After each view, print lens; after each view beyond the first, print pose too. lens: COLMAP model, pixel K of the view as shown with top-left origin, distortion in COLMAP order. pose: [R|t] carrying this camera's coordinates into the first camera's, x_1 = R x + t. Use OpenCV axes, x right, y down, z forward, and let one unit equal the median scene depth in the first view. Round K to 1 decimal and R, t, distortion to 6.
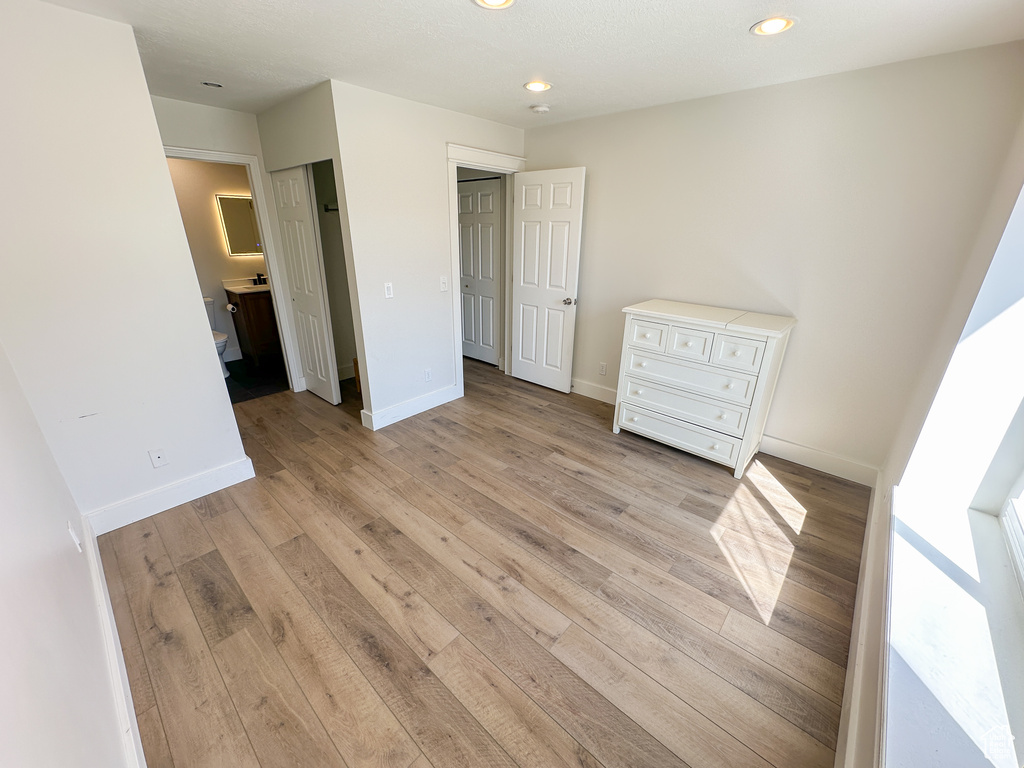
lens RADIAL K [[408.8, 0, 512.6], [0, 408.8, 383.9], [0, 0, 1]] dist [-0.004762, 0.000633]
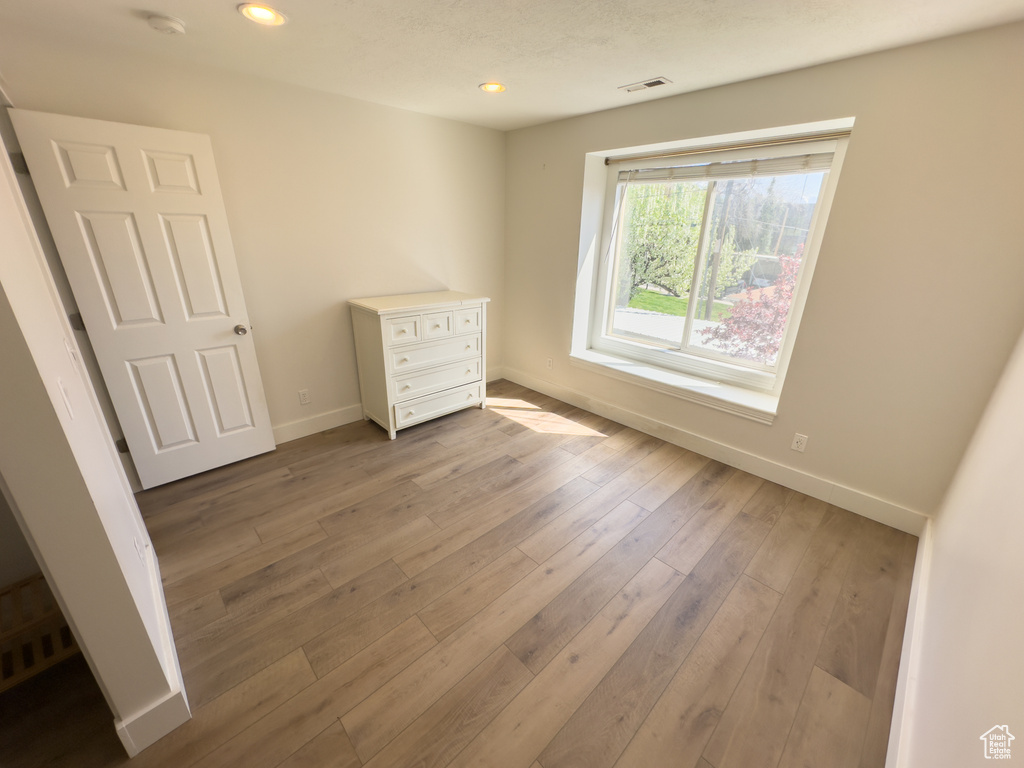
lens RADIAL K [[408.8, 0, 512.6], [0, 408.8, 383.9], [0, 0, 1]] dist [-0.004762, 0.000633]
pose [[0.076158, -0.363879, 0.928328, -0.772109], [0.341946, 0.884102, 0.318491, -0.276243], [-0.936628, 0.293182, 0.191758, 0.689642]]
